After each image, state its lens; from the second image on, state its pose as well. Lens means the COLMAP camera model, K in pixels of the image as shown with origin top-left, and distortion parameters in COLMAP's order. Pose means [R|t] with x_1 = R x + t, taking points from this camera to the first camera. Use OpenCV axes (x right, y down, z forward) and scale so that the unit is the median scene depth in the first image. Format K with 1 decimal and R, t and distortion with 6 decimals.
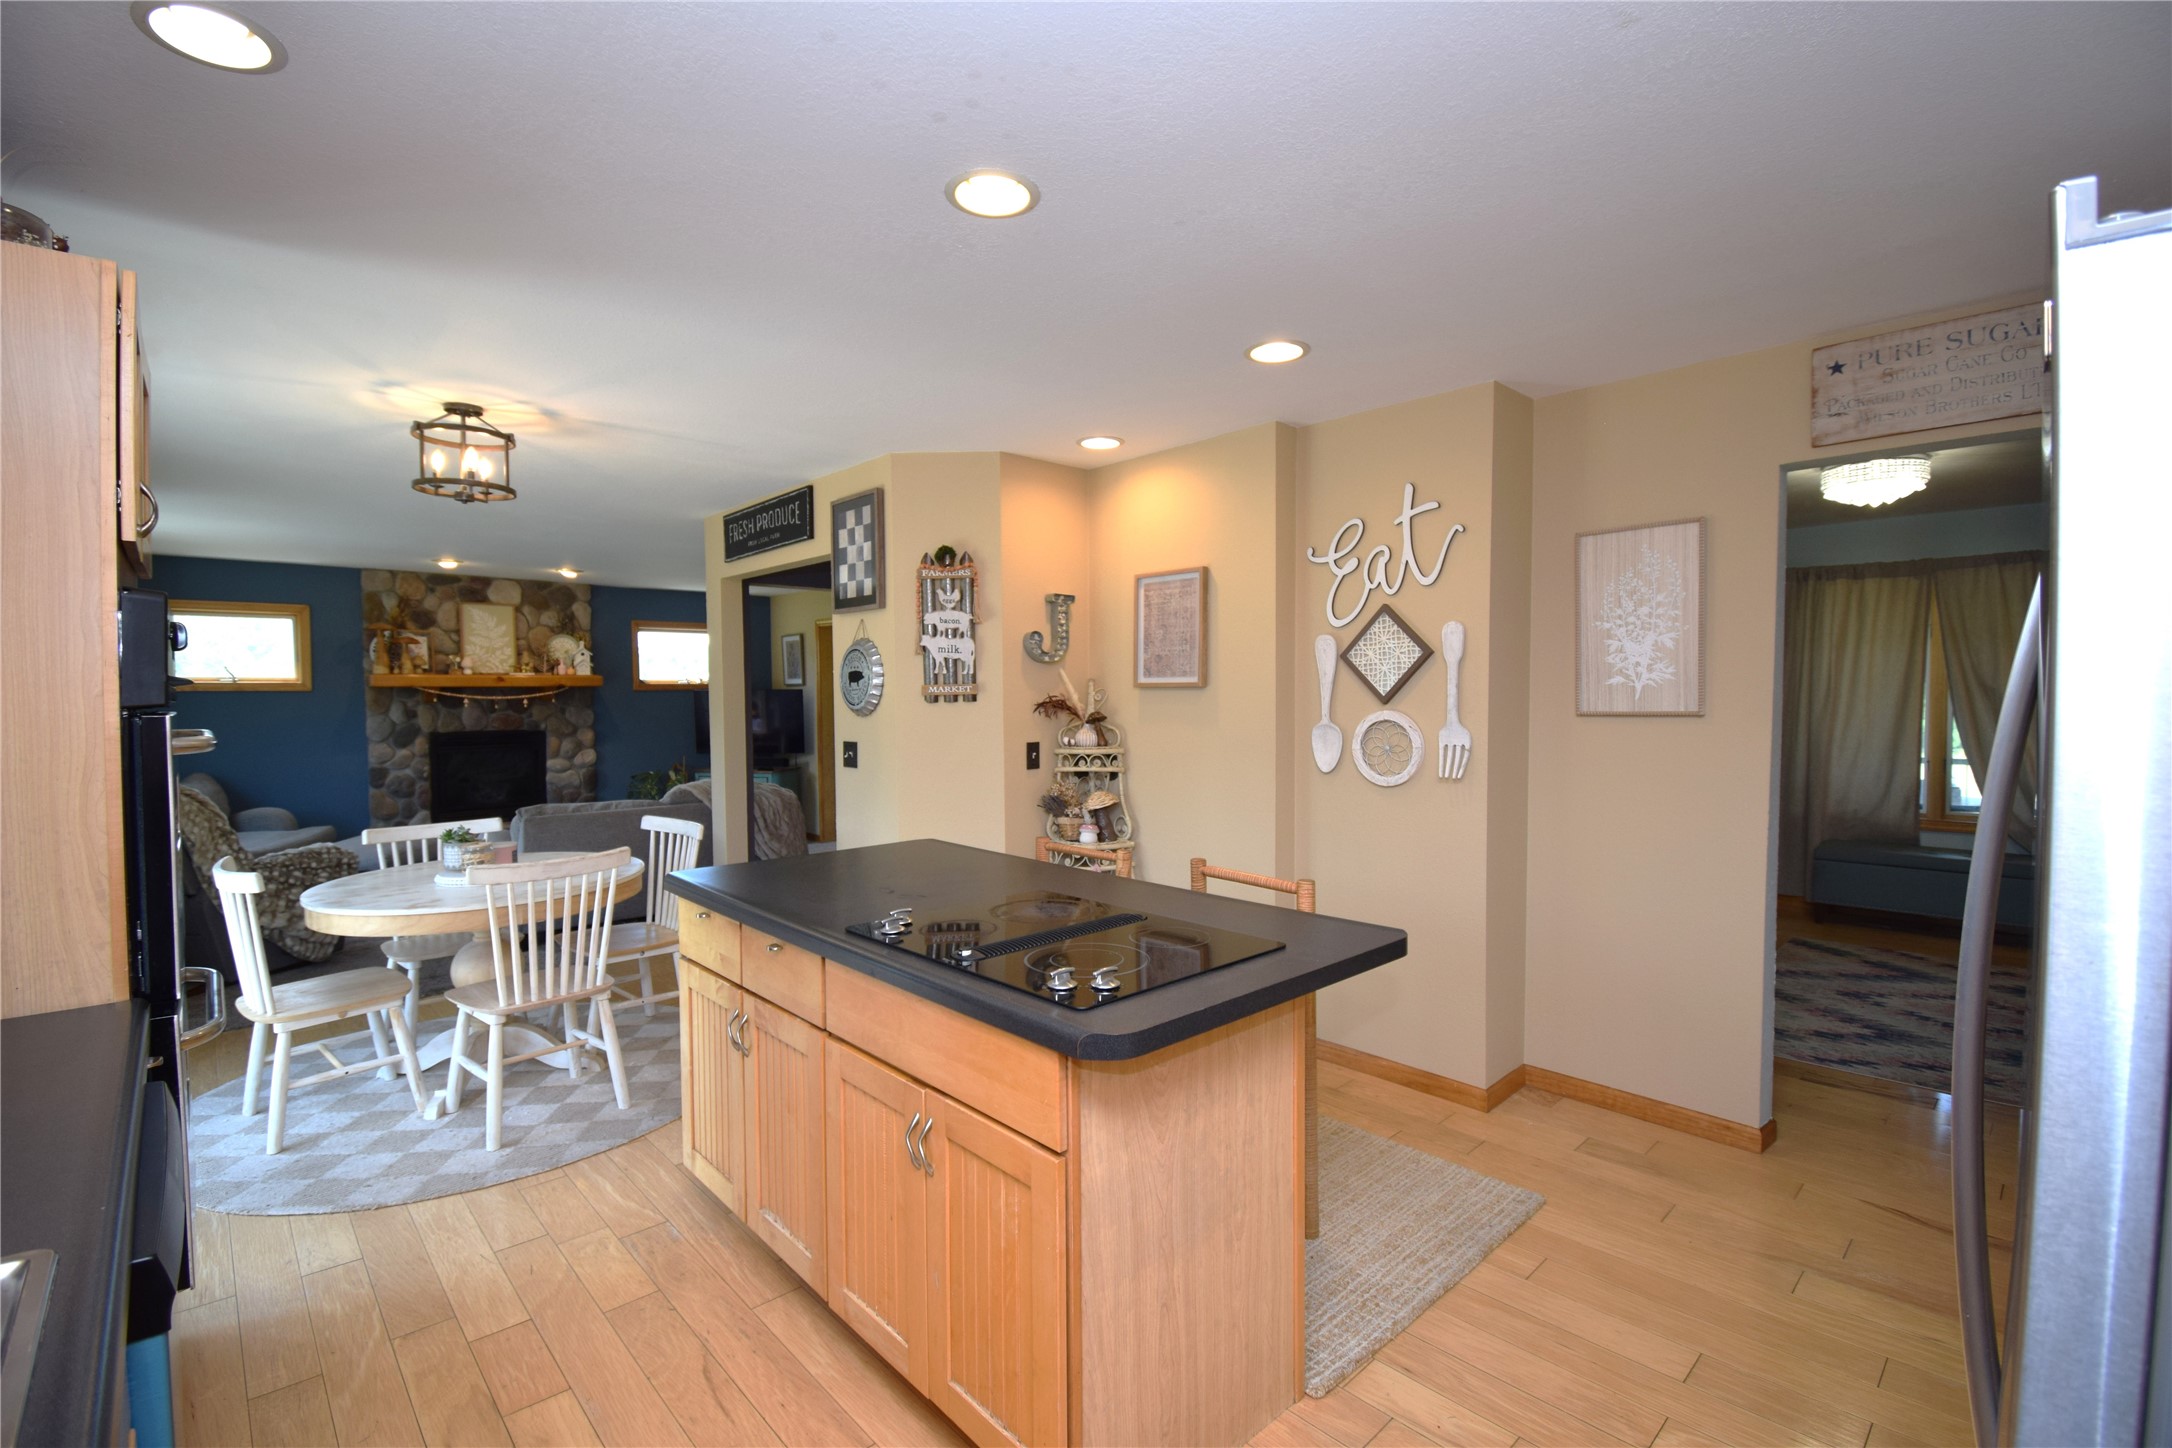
lens RADIAL K [[957.1, 0, 1090.3], [0, 957.1, 730.5], [0, 0, 1]] dist [0.021342, -0.026338]
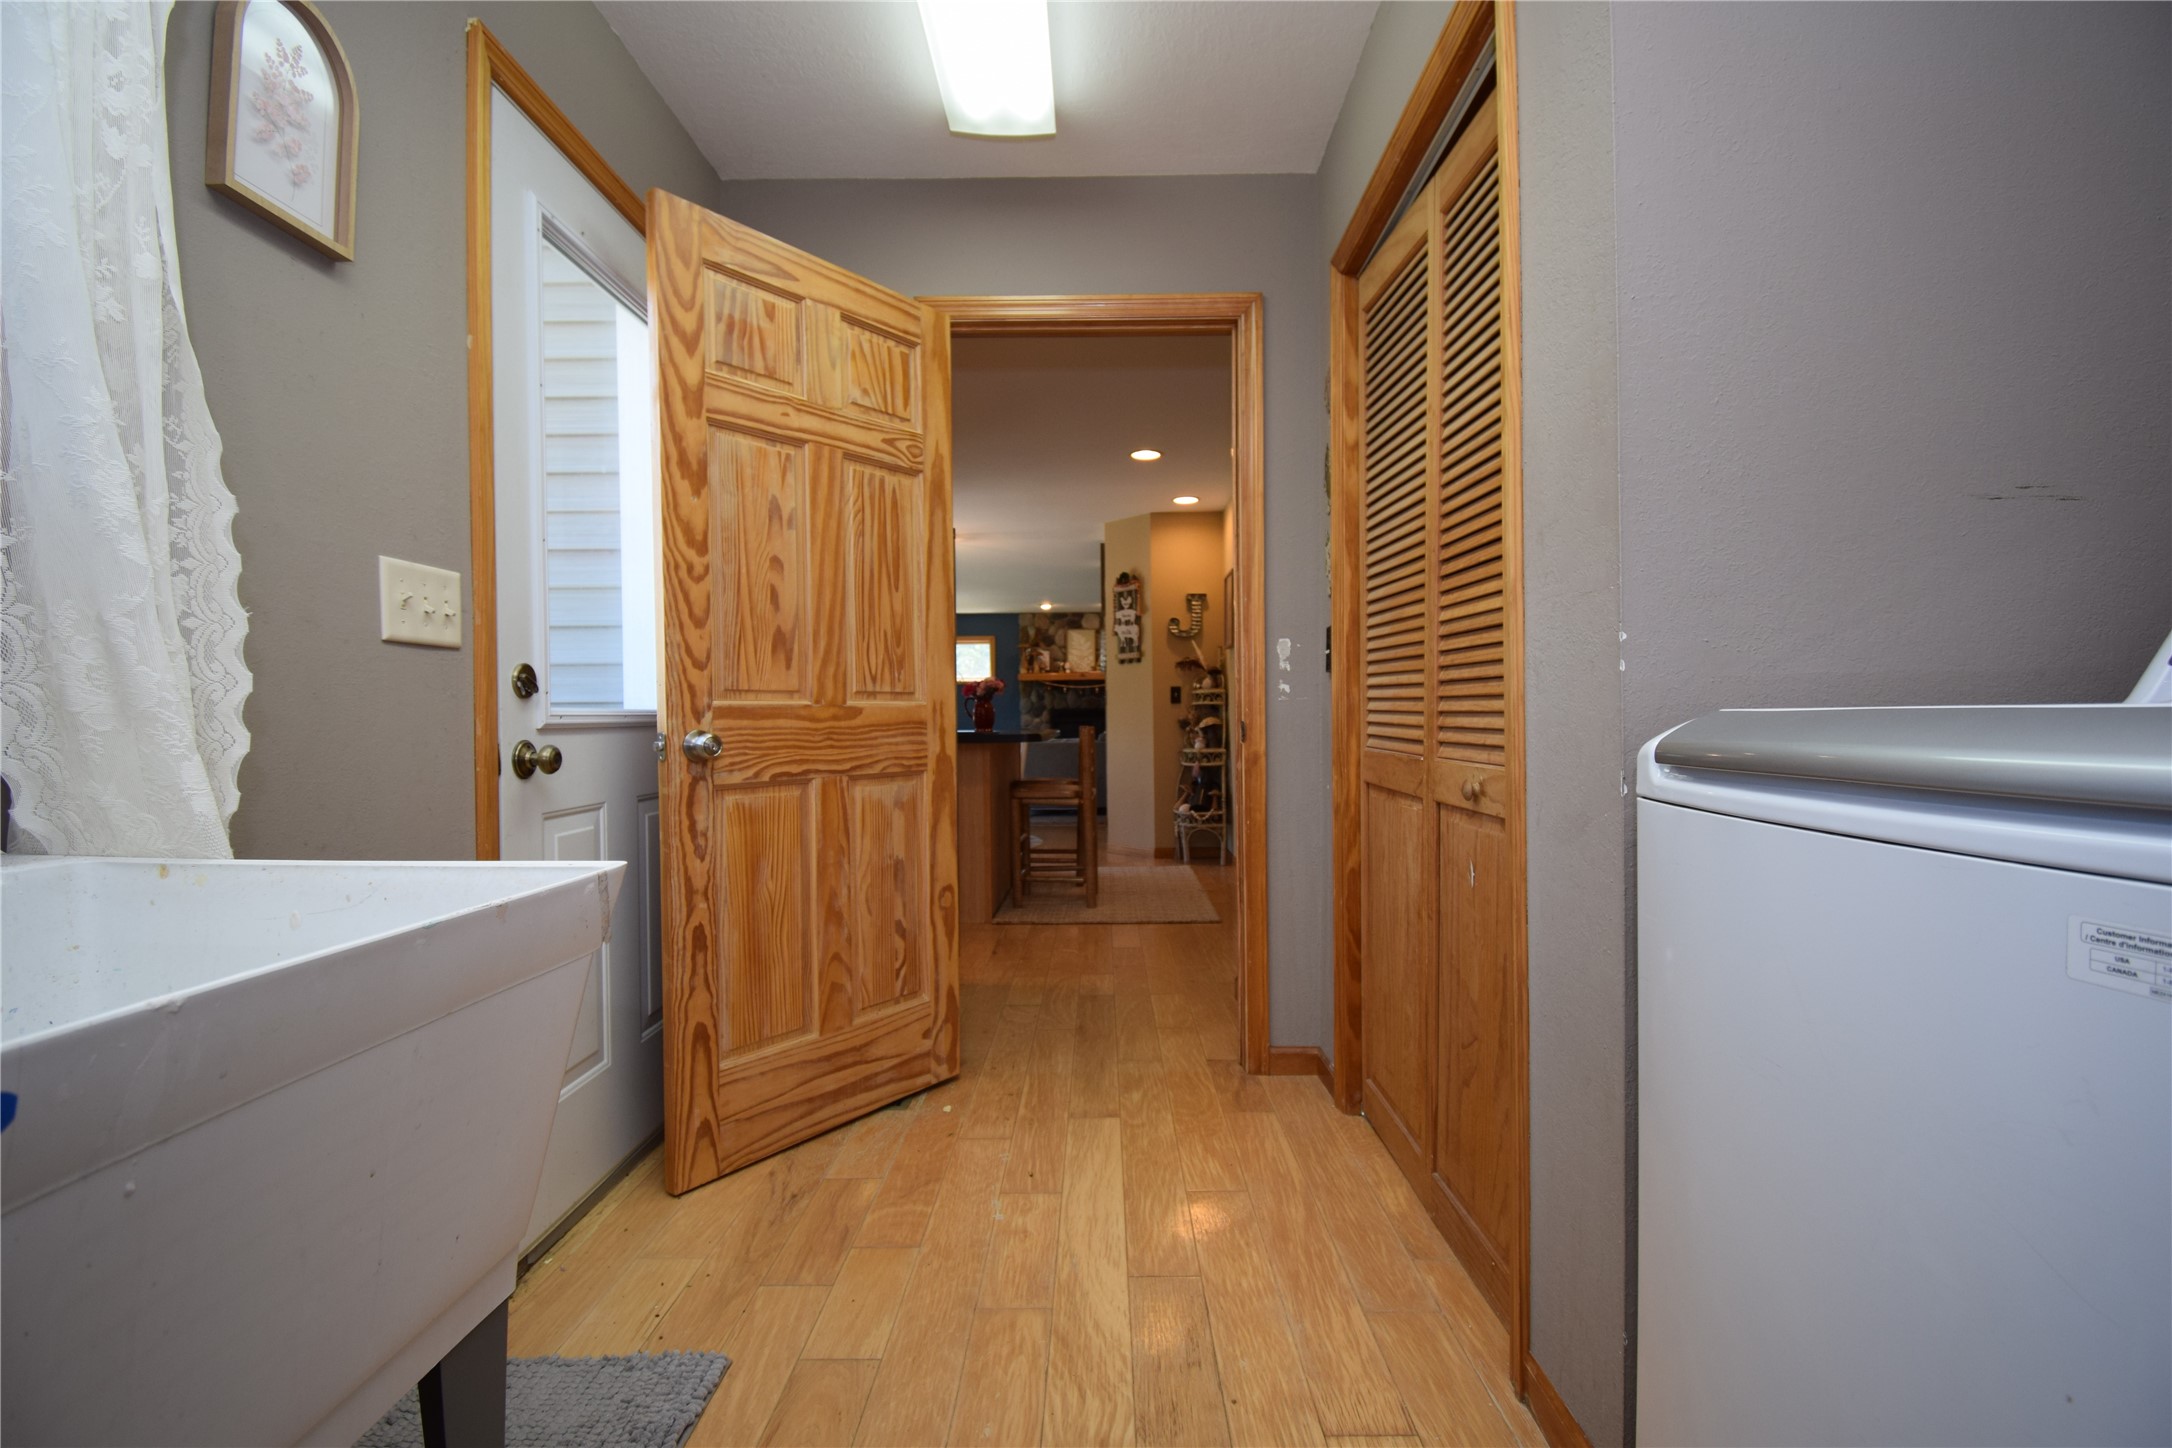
lens RADIAL K [[957.1, 0, 1090.3], [0, 957.1, 730.5], [0, 0, 1]] dist [0.021342, -0.026338]
pose [[0.719405, 0.007905, -0.694546, 0.947812], [-0.022347, 0.999681, -0.011770, 0.107031], [0.694231, 0.023988, 0.719352, -0.260339]]
